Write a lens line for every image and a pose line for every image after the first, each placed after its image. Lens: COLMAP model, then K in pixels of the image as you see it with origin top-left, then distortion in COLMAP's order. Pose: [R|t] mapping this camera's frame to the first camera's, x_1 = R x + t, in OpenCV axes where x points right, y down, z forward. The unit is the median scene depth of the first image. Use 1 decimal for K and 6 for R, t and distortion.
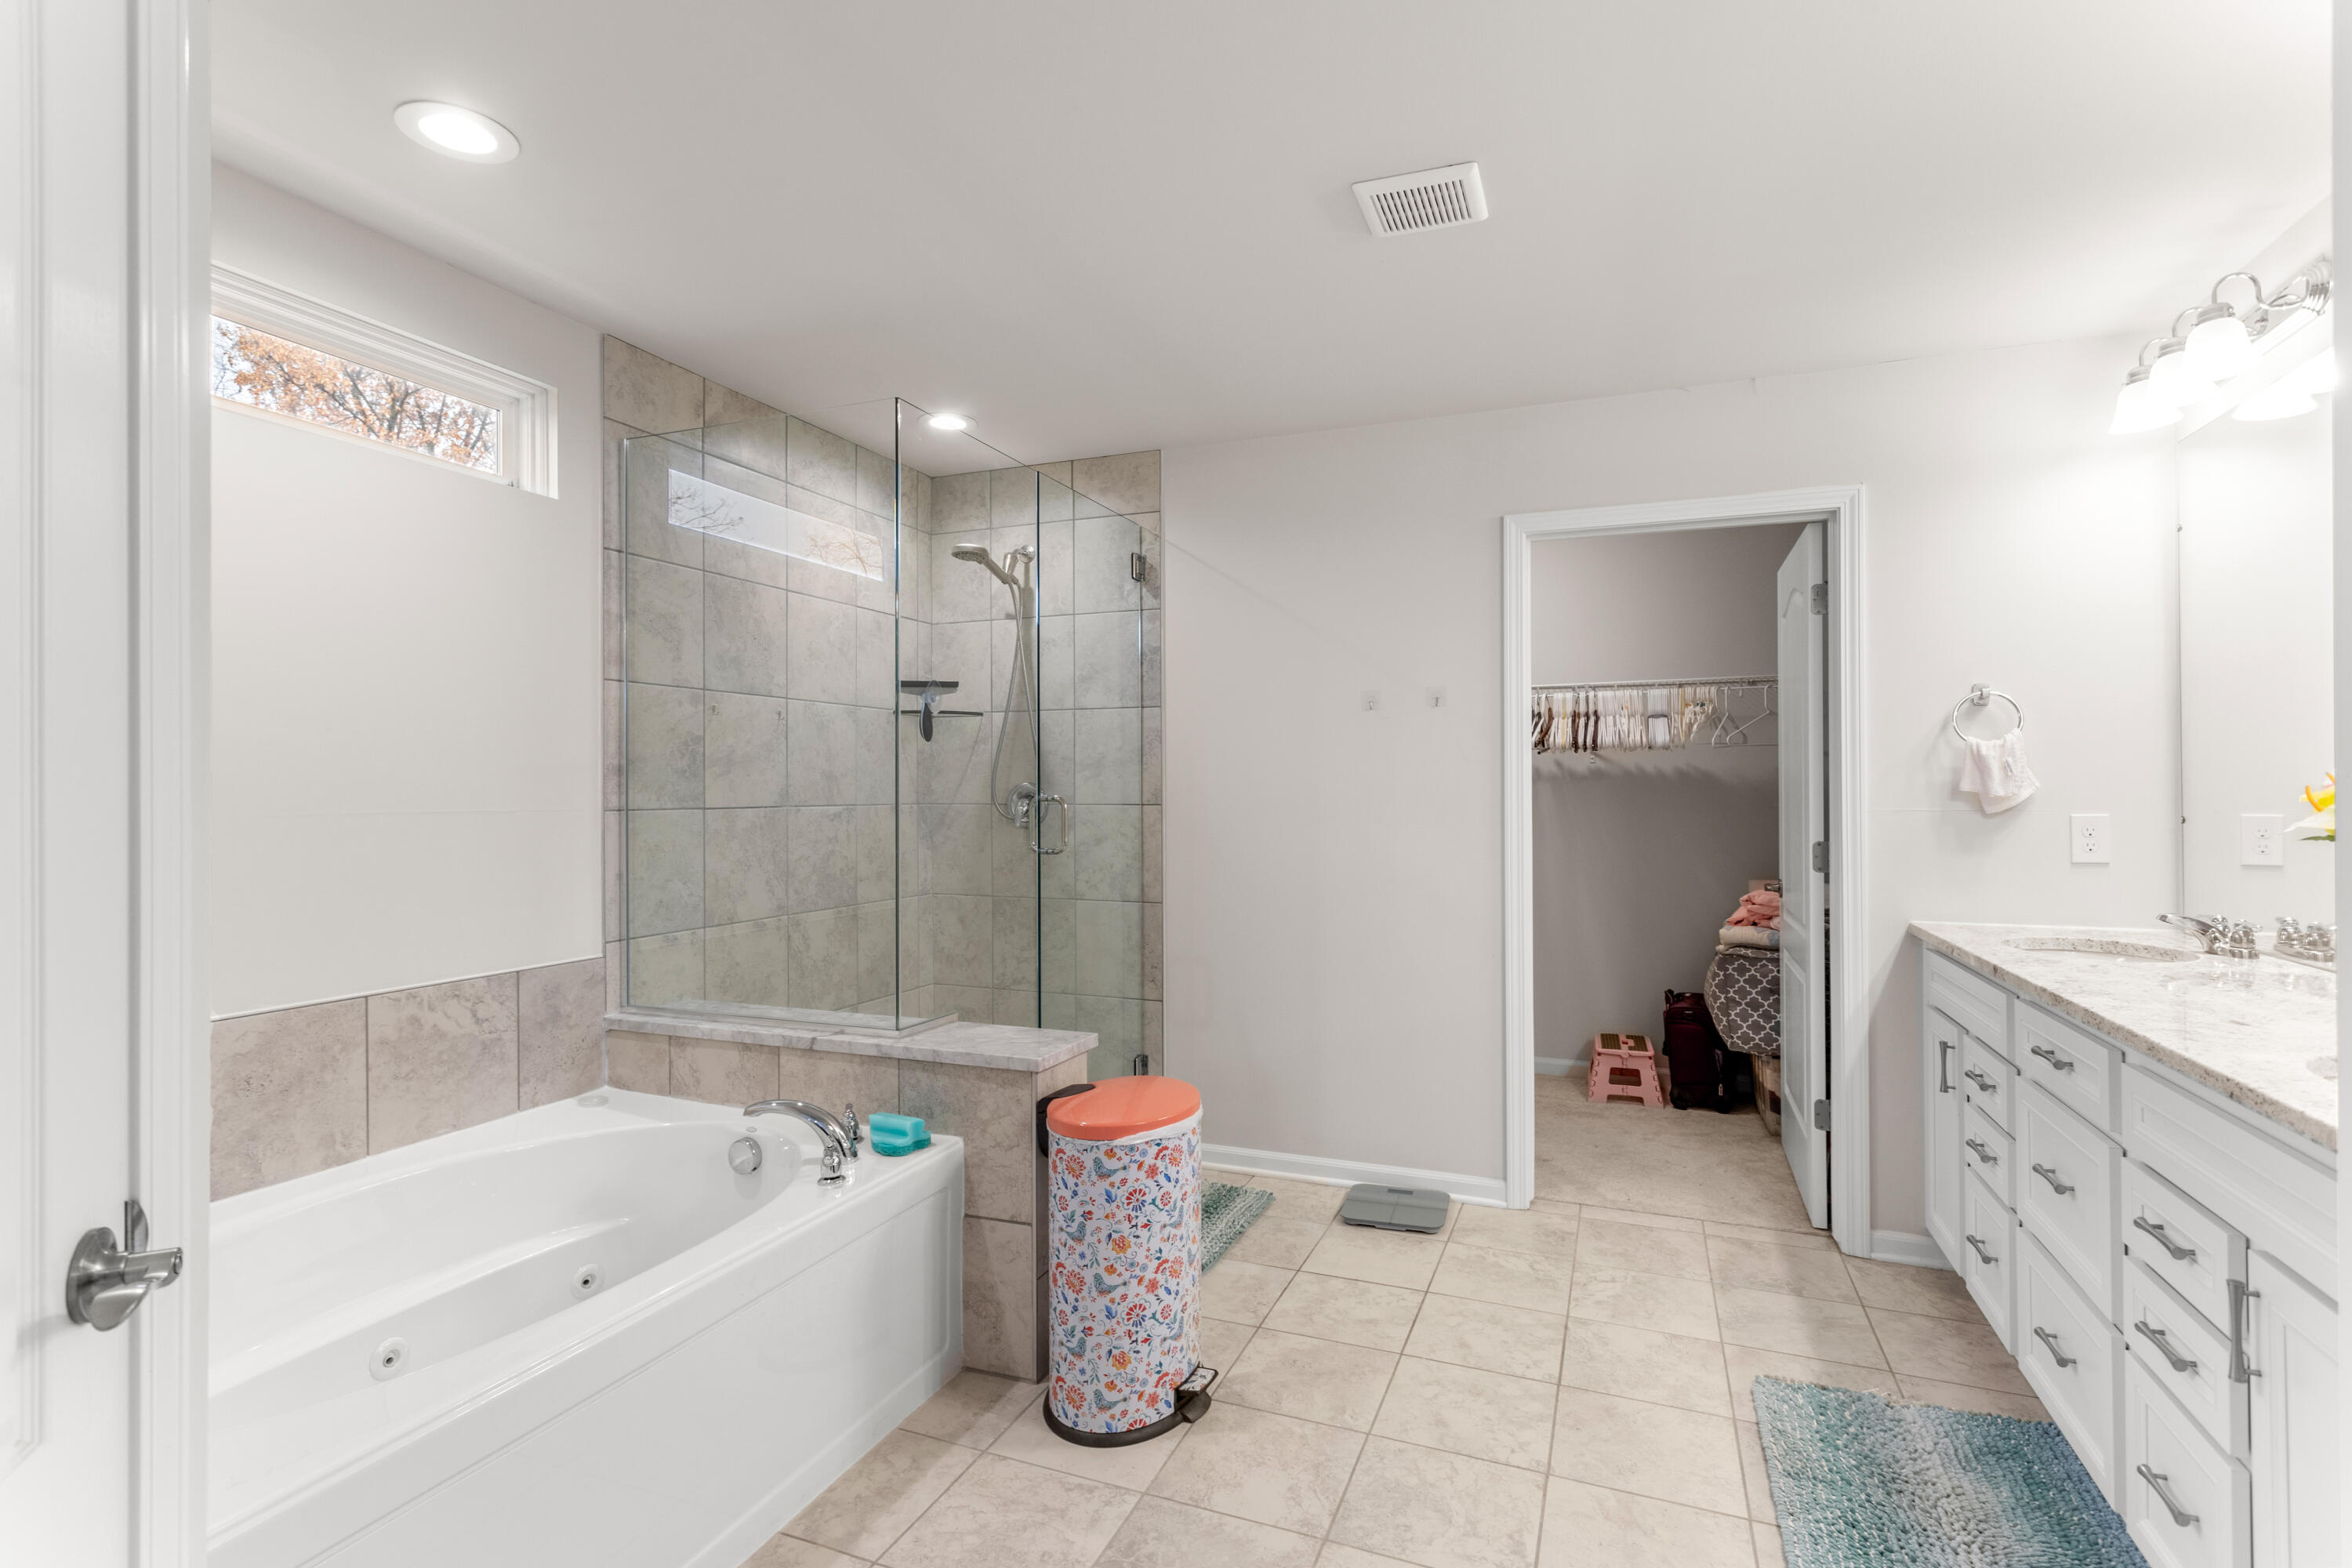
lens RADIAL K [[1161.6, 0, 1175.1], [0, 1161.6, 784.2], [0, 0, 1]] dist [0.000518, 0.000058]
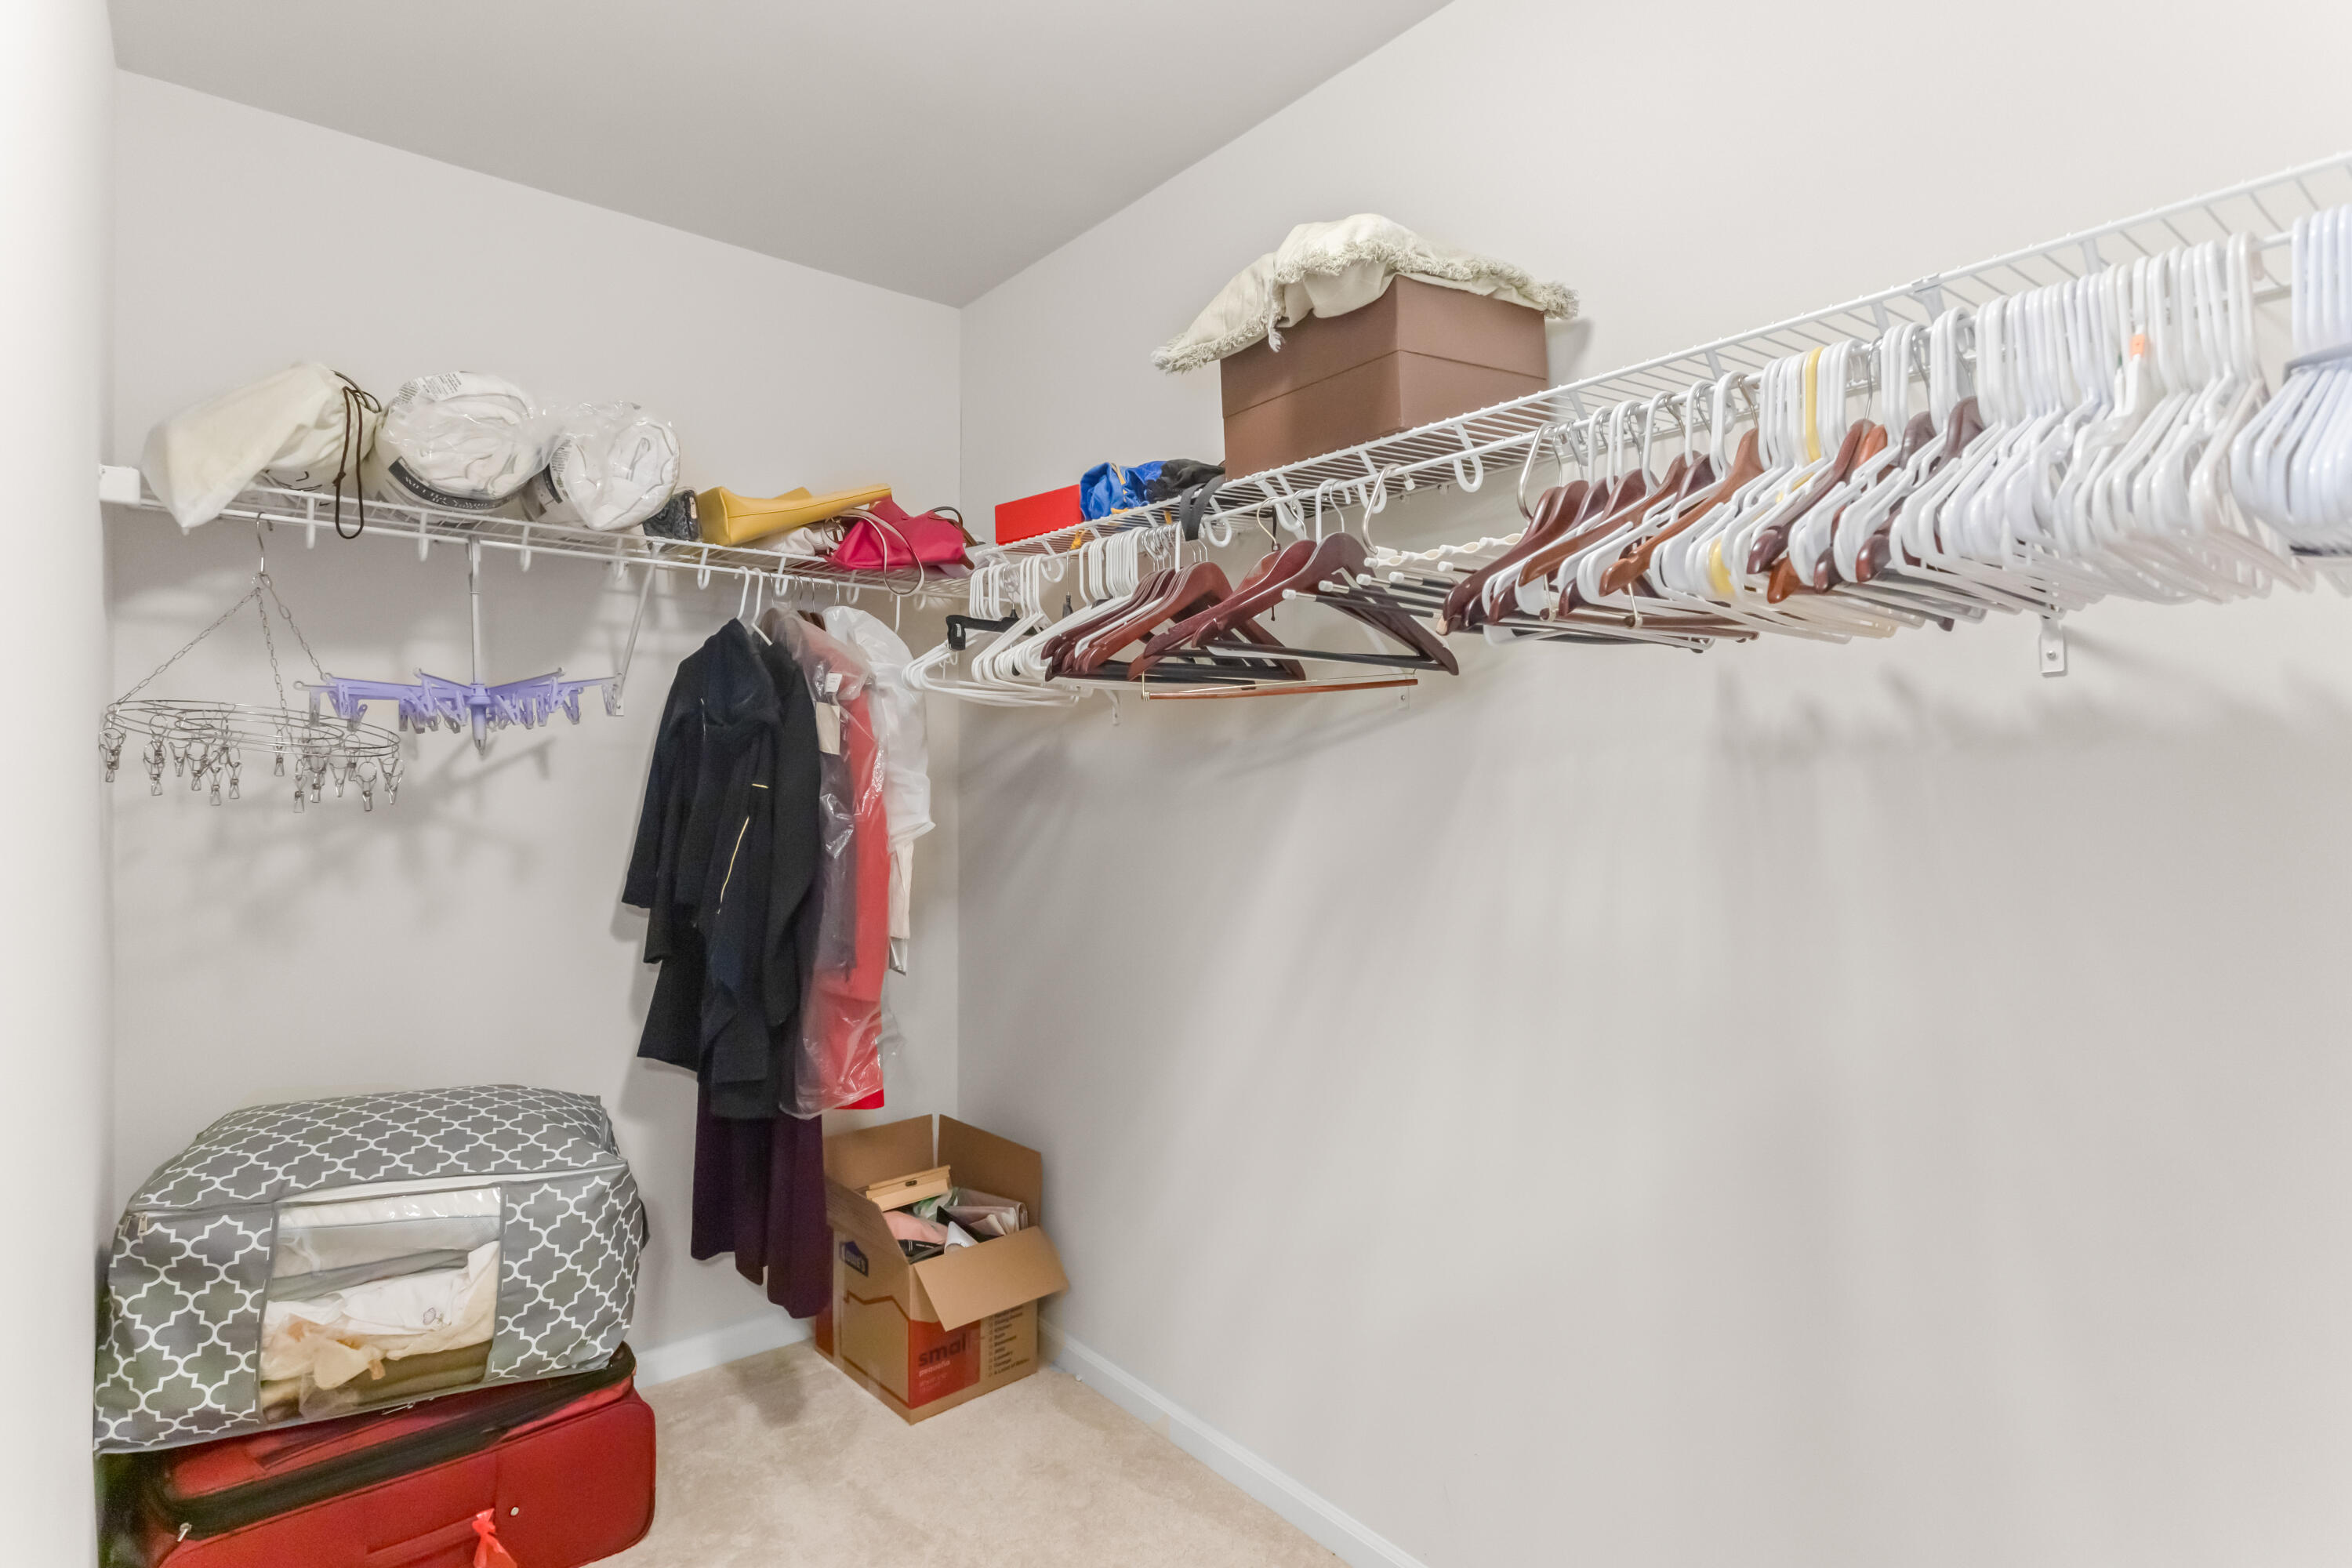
lens RADIAL K [[1161.6, 0, 1175.0], [0, 1161.6, 779.9], [0, 0, 1]] dist [0.000518, 0.000058]
pose [[0.878539, 0.003526, -0.477657, 0.324610], [0.002069, 0.999935, 0.011187, -0.000451], [0.477665, -0.010817, 0.878475, 0.728571]]
